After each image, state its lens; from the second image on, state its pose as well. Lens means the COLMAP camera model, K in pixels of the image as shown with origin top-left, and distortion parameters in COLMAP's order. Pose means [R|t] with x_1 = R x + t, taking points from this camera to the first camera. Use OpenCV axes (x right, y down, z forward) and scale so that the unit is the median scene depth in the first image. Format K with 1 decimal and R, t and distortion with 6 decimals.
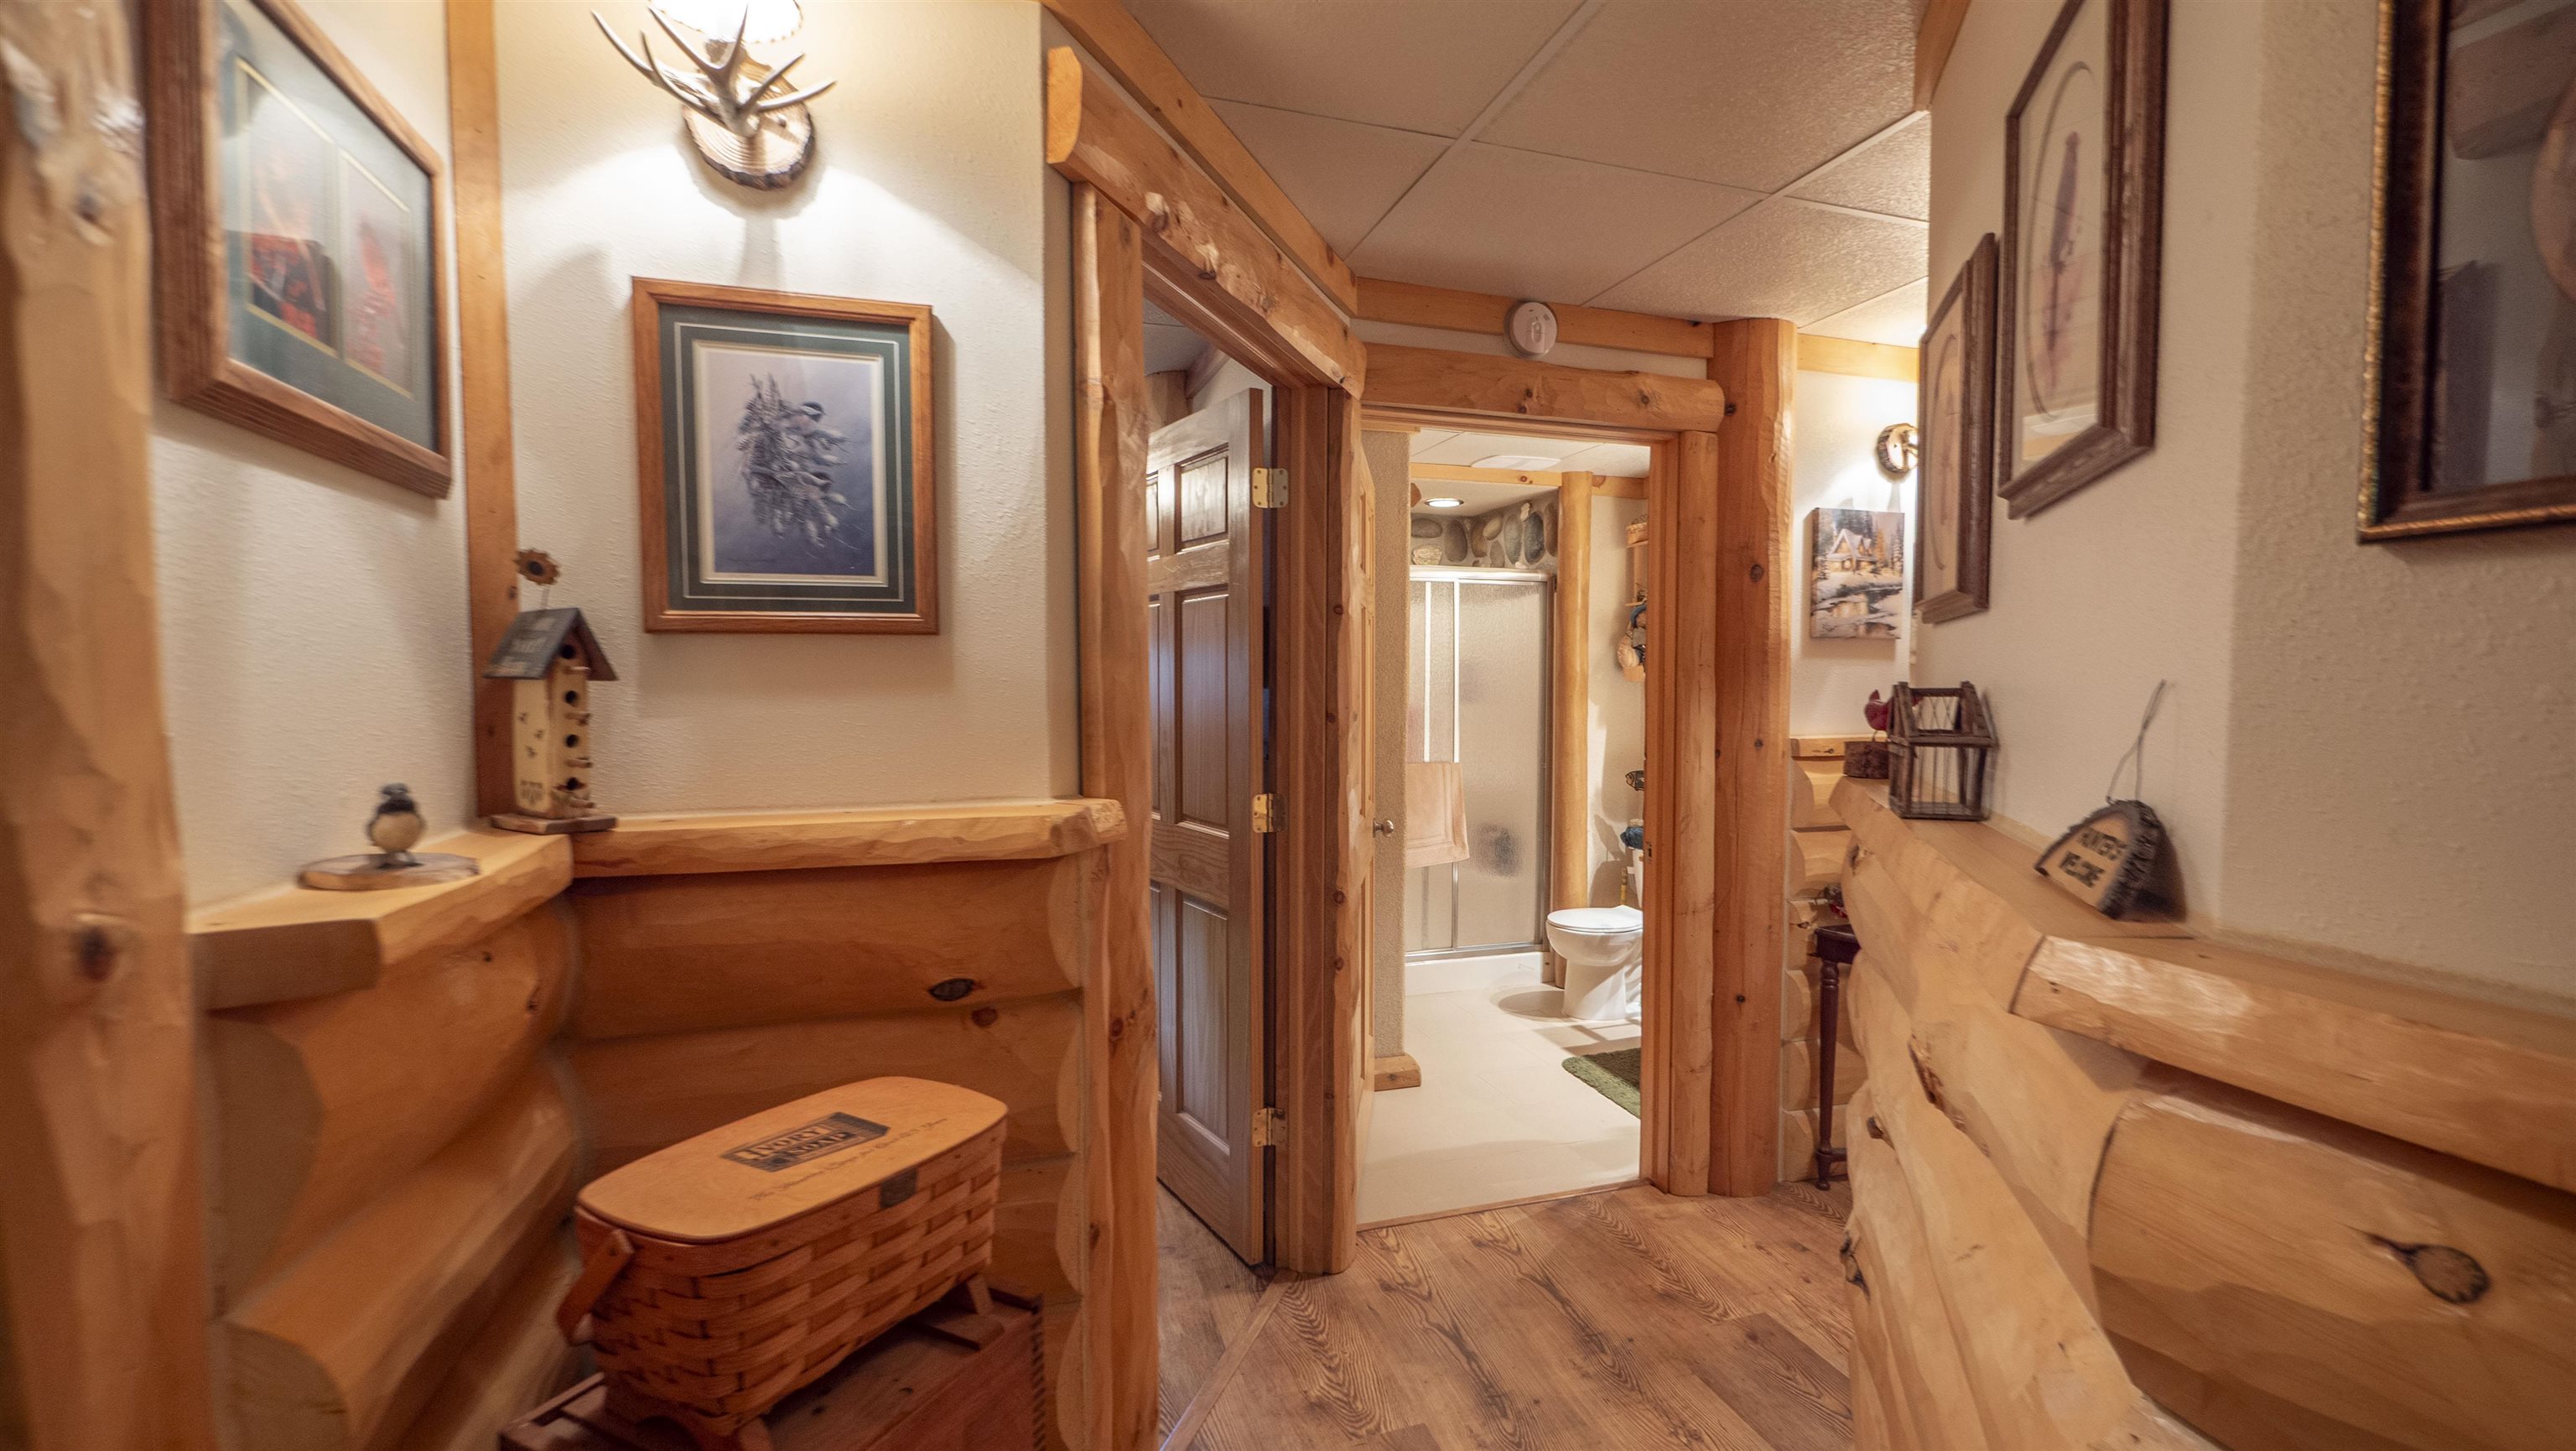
lens RADIAL K [[1121.6, 0, 1301.1], [0, 1121.6, 726.3], [0, 0, 1]] dist [-0.007266, 0.001449]
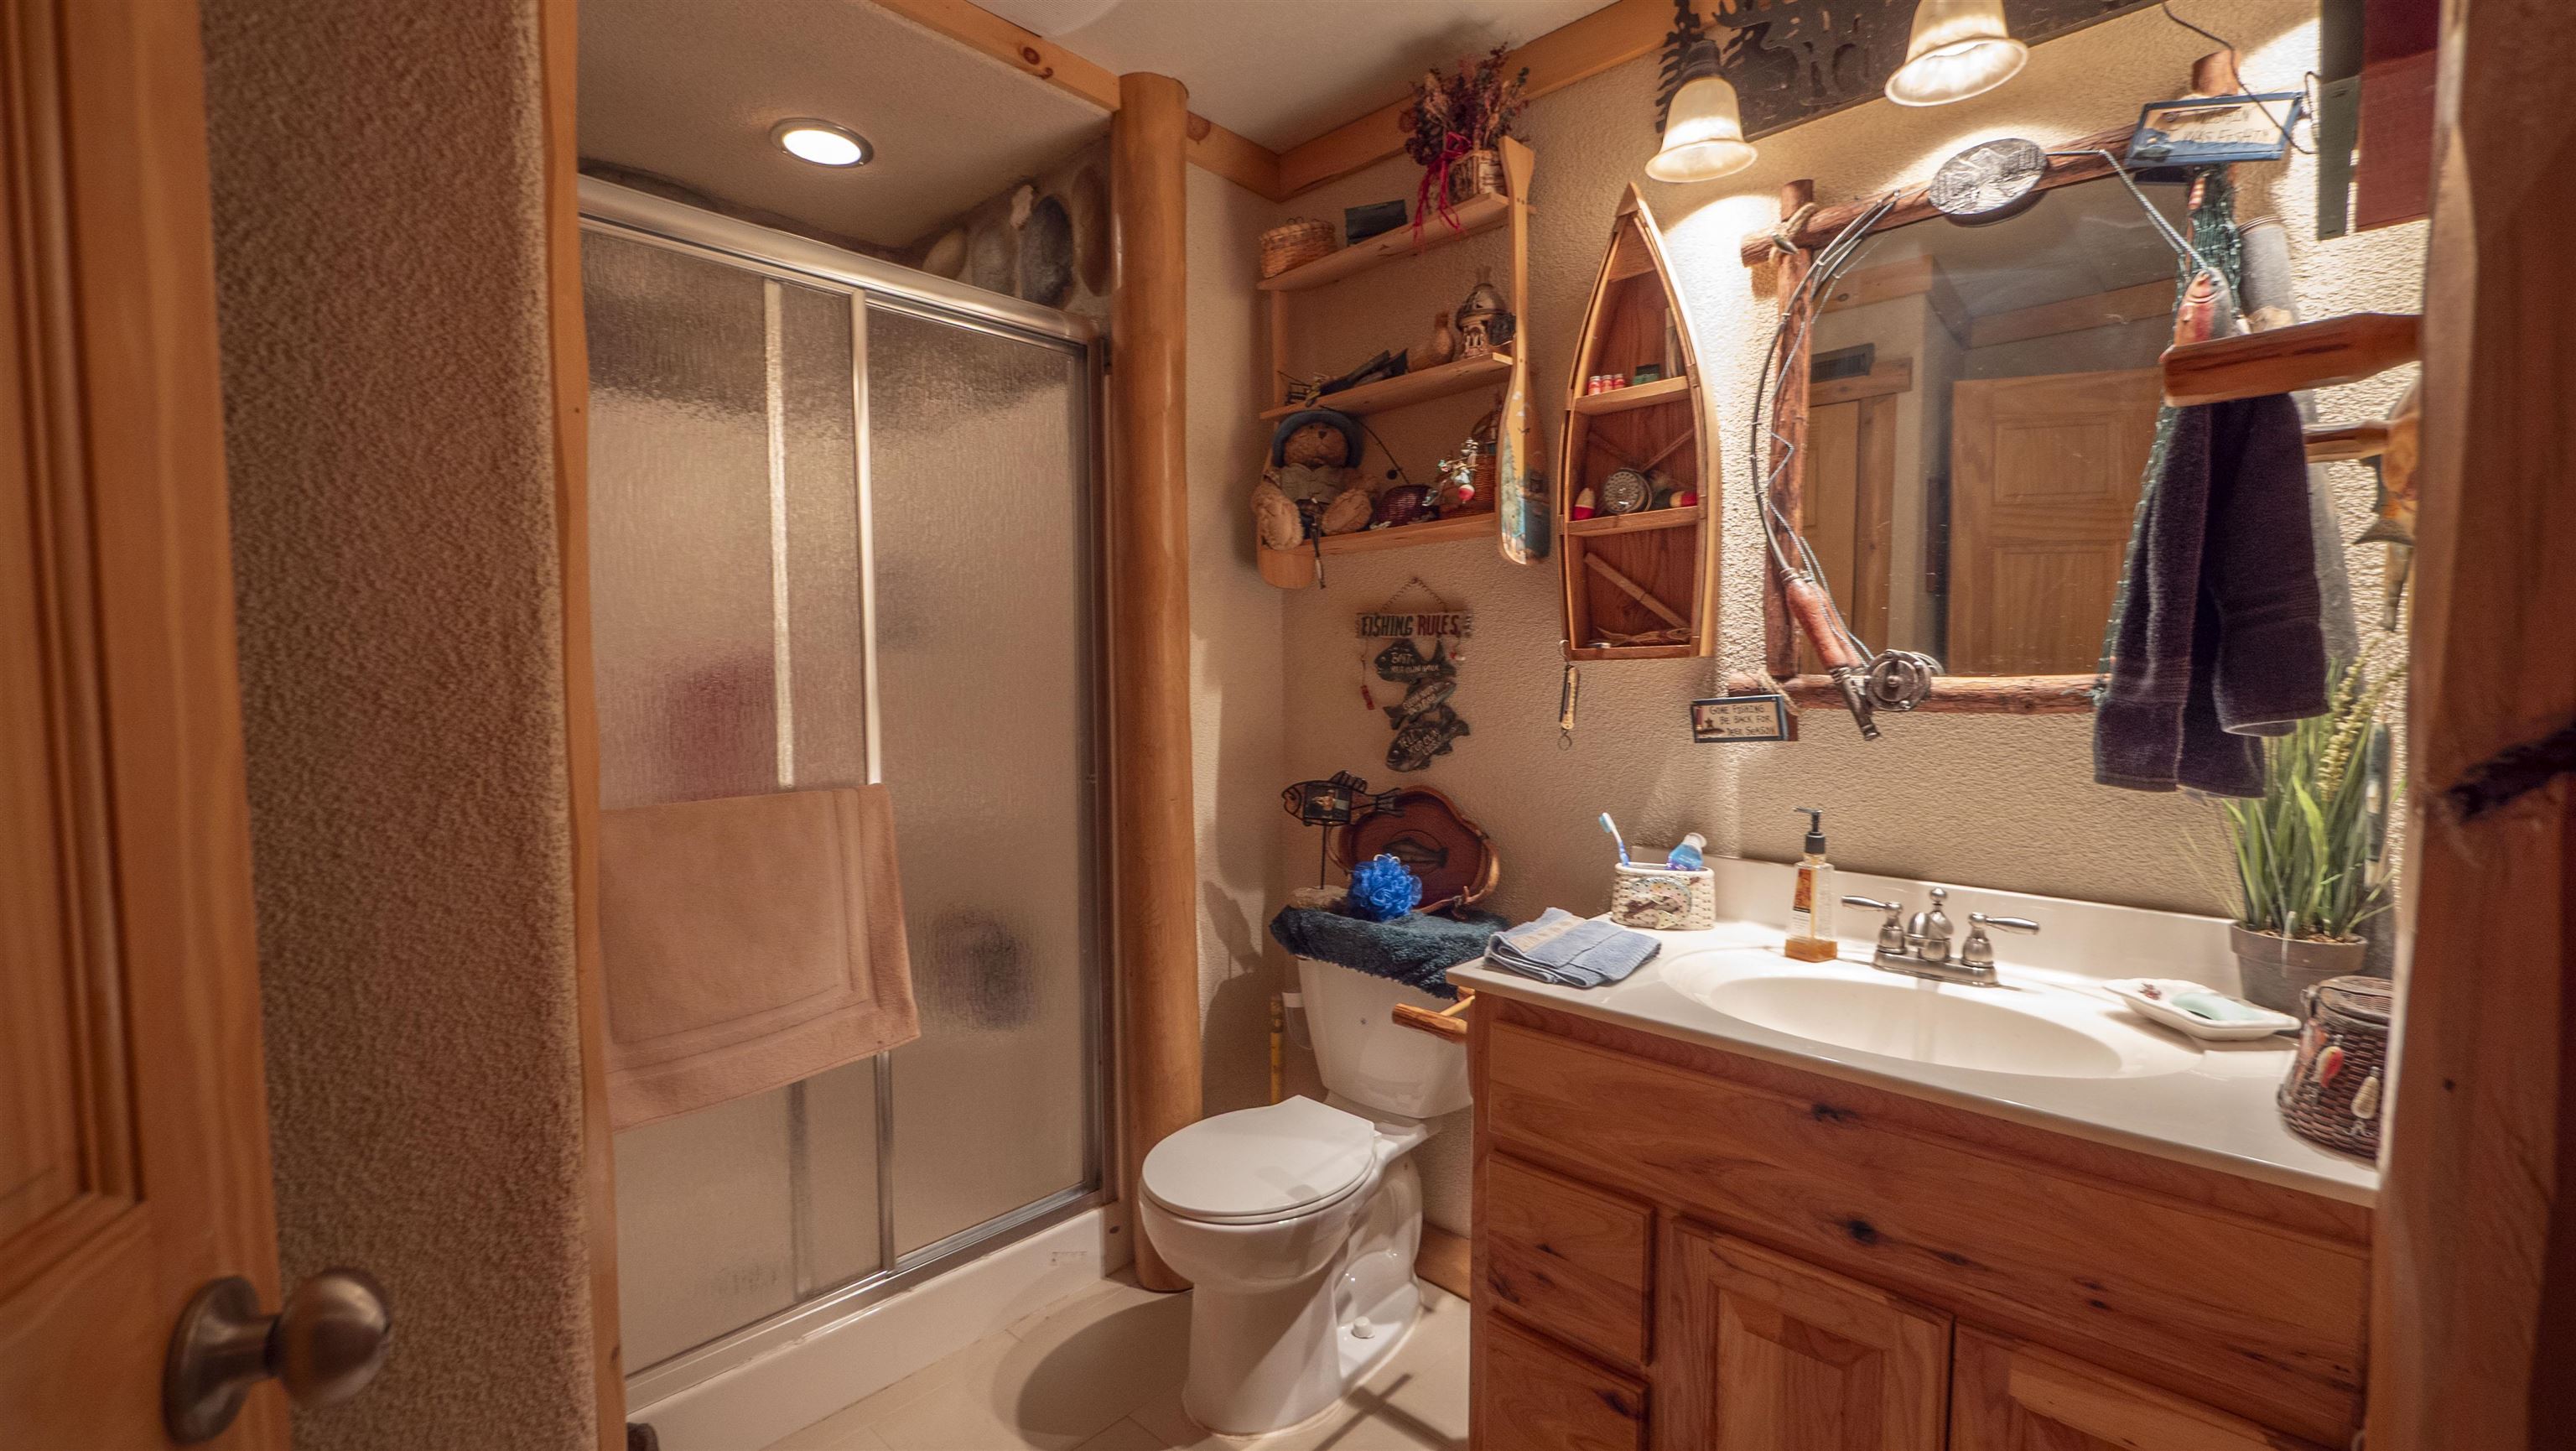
lens RADIAL K [[1121.6, 0, 1307.7], [0, 1121.6, 740.4], [0, 0, 1]] dist [-0.007266, 0.001449]
pose [[0.878660, -0.034494, 0.476200, 0.085580], [0.029481, 0.999403, 0.017996, 0.015146], [-0.476537, -0.001774, 0.879153, 0.588234]]
